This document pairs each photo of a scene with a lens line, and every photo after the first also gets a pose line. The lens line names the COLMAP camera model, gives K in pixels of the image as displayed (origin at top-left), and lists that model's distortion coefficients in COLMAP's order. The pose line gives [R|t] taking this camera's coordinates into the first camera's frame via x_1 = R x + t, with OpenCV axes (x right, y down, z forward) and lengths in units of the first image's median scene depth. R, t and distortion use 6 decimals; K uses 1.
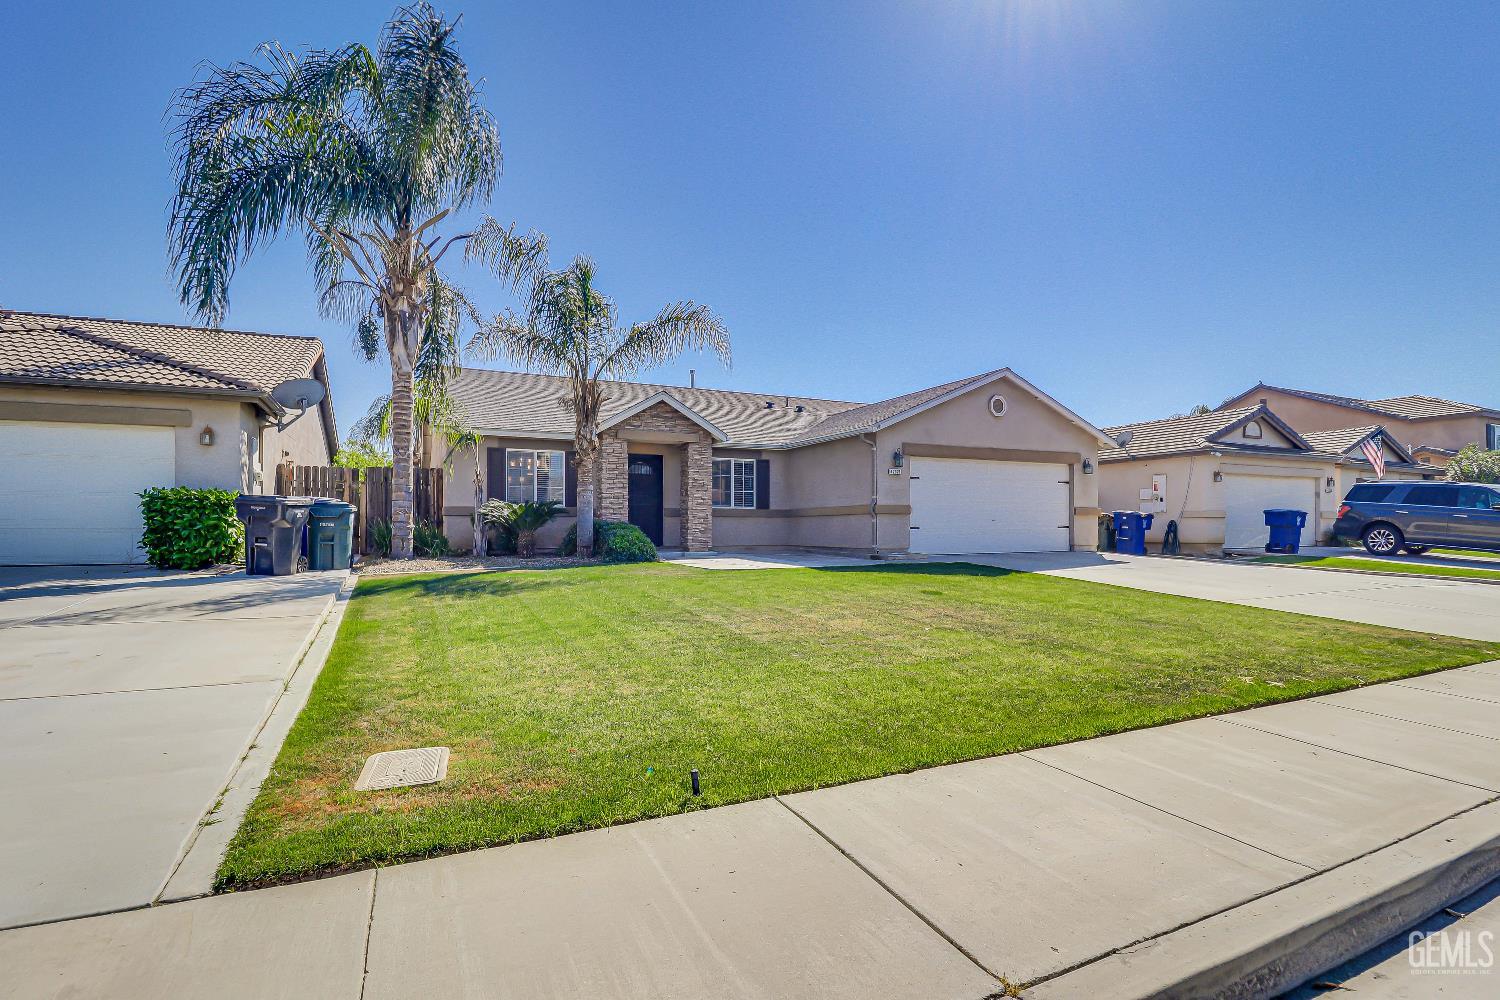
lens RADIAL K [[710.4, 0, 755.4], [0, 710.4, 507.8], [0, 0, 1]] dist [0.003642, 0.000141]
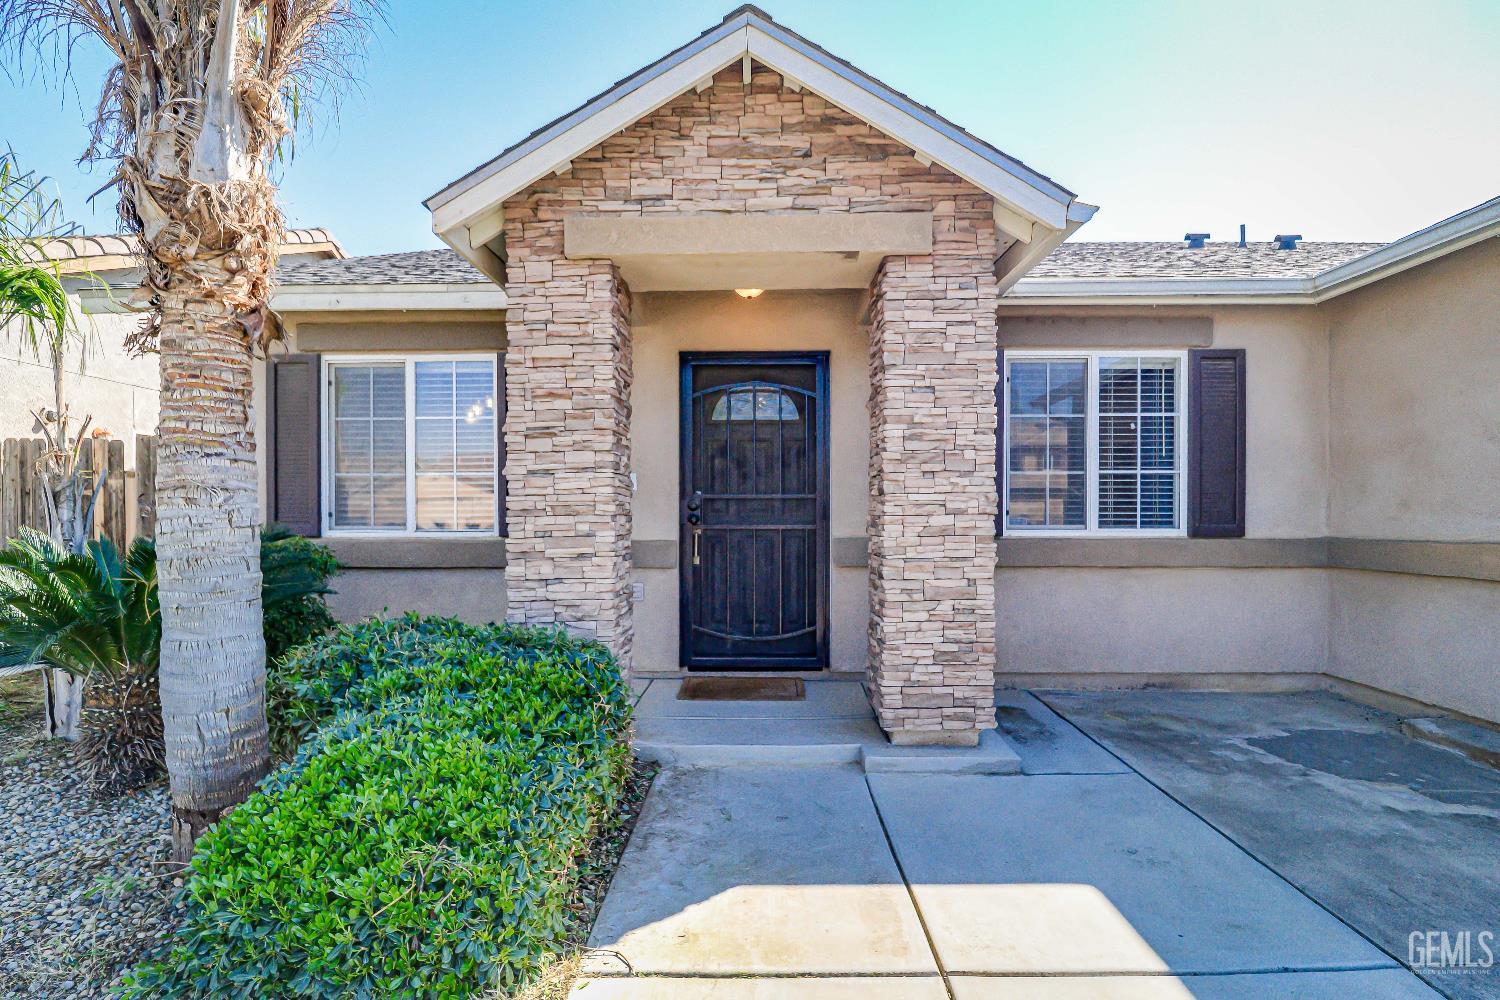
lens RADIAL K [[710.4, 0, 746.1], [0, 710.4, 534.2], [0, 0, 1]] dist [0.003642, 0.000141]
pose [[0.885125, 0.007873, -0.465286, -0.024536], [0.007474, 0.999487, 0.031130, -0.009679], [0.465293, -0.031031, 0.884613, 0.747069]]
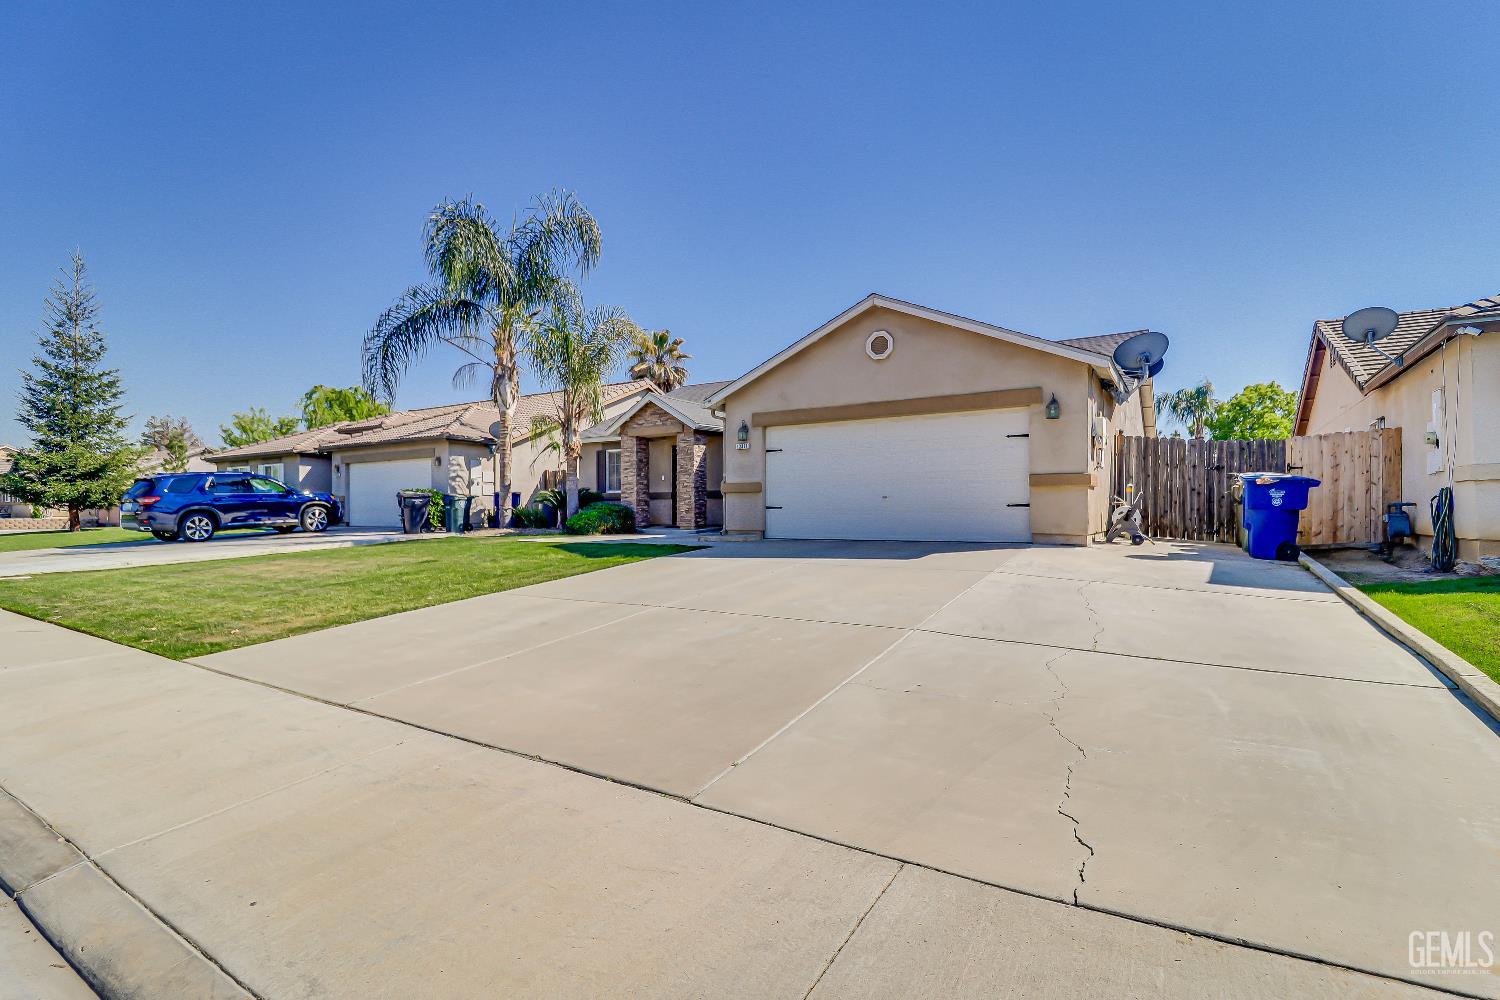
lens RADIAL K [[710.4, 0, 747.1], [0, 710.4, 503.2], [0, 0, 1]] dist [0.003642, 0.000141]
pose [[0.516282, -0.006194, -0.856396, 0.909734], [0.021414, 0.999755, 0.005679, 0.016591], [0.856151, -0.021271, 0.516288, 0.486627]]
